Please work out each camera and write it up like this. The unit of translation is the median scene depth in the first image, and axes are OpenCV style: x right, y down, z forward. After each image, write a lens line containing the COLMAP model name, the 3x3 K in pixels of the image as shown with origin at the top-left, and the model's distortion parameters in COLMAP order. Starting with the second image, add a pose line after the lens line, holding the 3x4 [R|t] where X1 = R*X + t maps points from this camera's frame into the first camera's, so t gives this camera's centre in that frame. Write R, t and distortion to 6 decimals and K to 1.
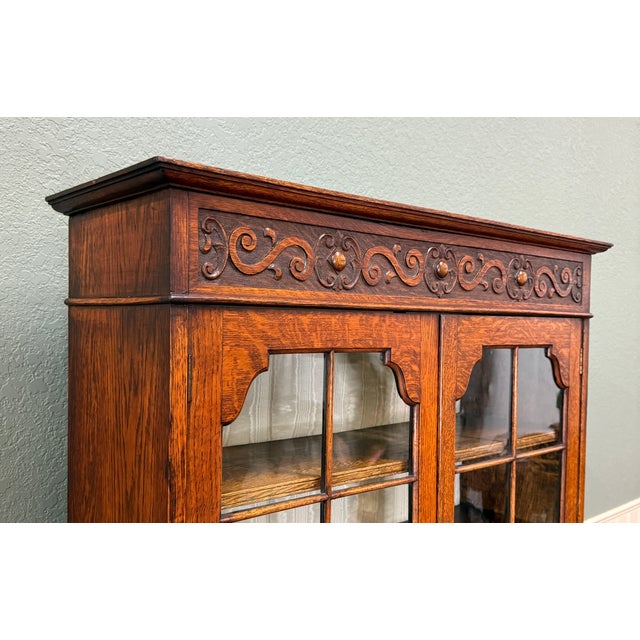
lens RADIAL K [[670.3, 0, 320.0], [0, 670.3, 320.0], [0, 0, 1]] dist [0.007979, -0.006276]
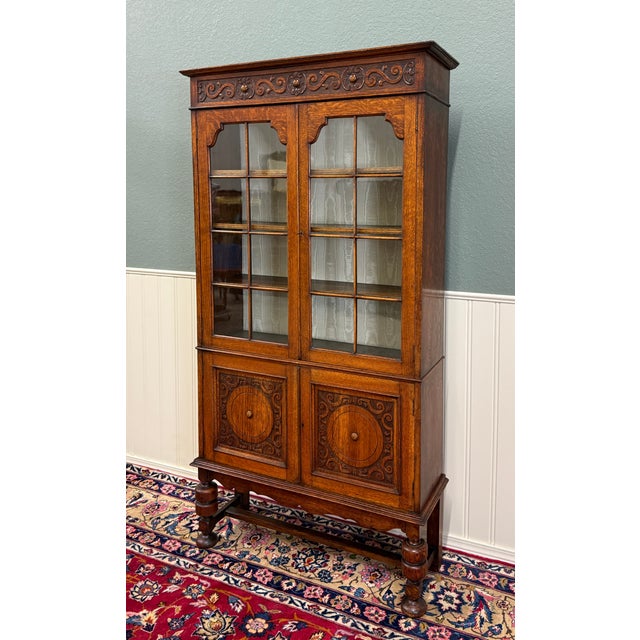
lens RADIAL K [[559.3, 0, 347.2], [0, 559.3, 239.3], [0, 0, 1]] dist [0.000824, -0.002651]
pose [[0.402545, 0.067998, -0.912871, 2.217798], [0.007797, 0.996946, 0.077699, 0.335632], [0.915367, -0.038395, 0.400786, 0.424720]]
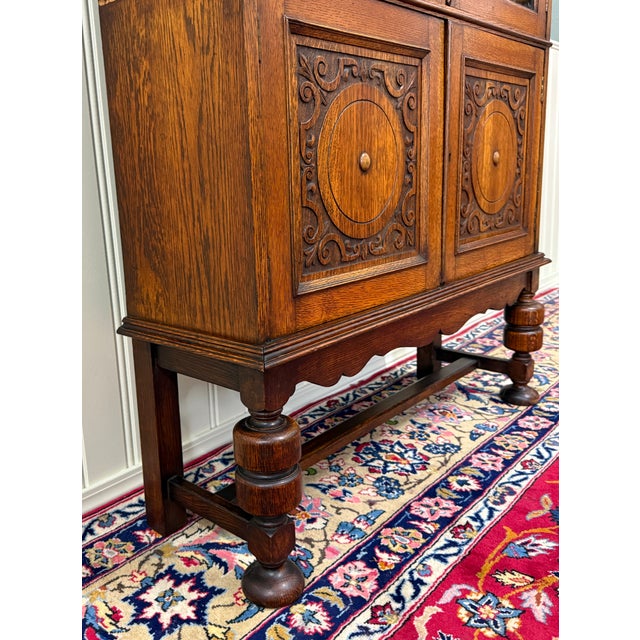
lens RADIAL K [[599.9, 0, 268.6], [0, 599.9, 296.1], [0, 0, 1]] dist [0.058396, -0.103882]
pose [[0.994810, -0.066151, 0.077309, -0.233893], [0.048371, 0.975932, 0.212644, 1.226735], [-0.089515, -0.207801, 0.974067, -0.001895]]
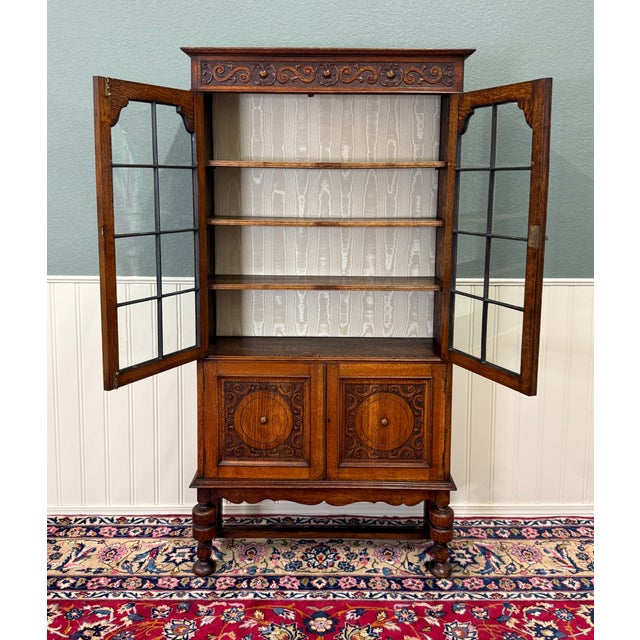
lens RADIAL K [[622.9, 0, 319.5], [0, 622.9, 260.8], [0, 0, 1]] dist [0.090418, -0.105384]
pose [[0.747081, 0.082964, -0.659535, 1.735611], [0.003710, 0.991645, 0.128943, 0.294043], [0.664722, -0.098778, 0.740532, -0.659538]]
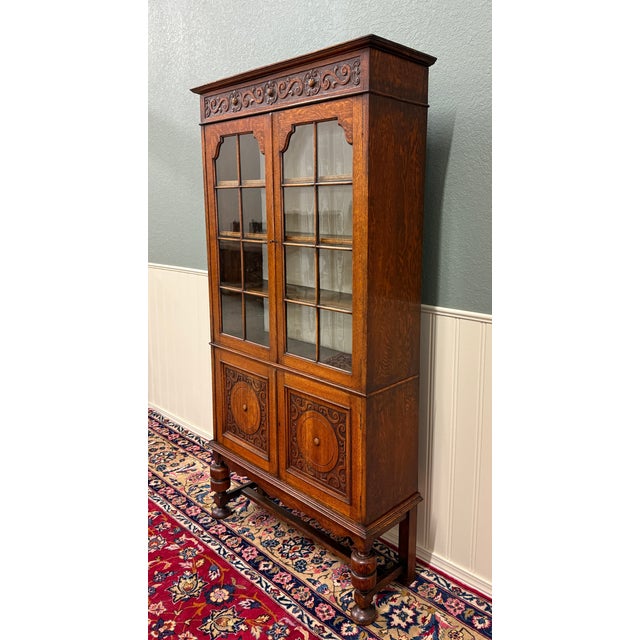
lens RADIAL K [[515.1, 0, 351.0], [0, 515.1, 287.1], [0, 0, 1]] dist [0.002009, 0.000505]
pose [[0.091369, 0.143806, -0.985379, 2.242094], [0.002719, 0.989478, 0.144656, 0.361963], [0.995813, -0.015896, 0.090017, 1.224769]]
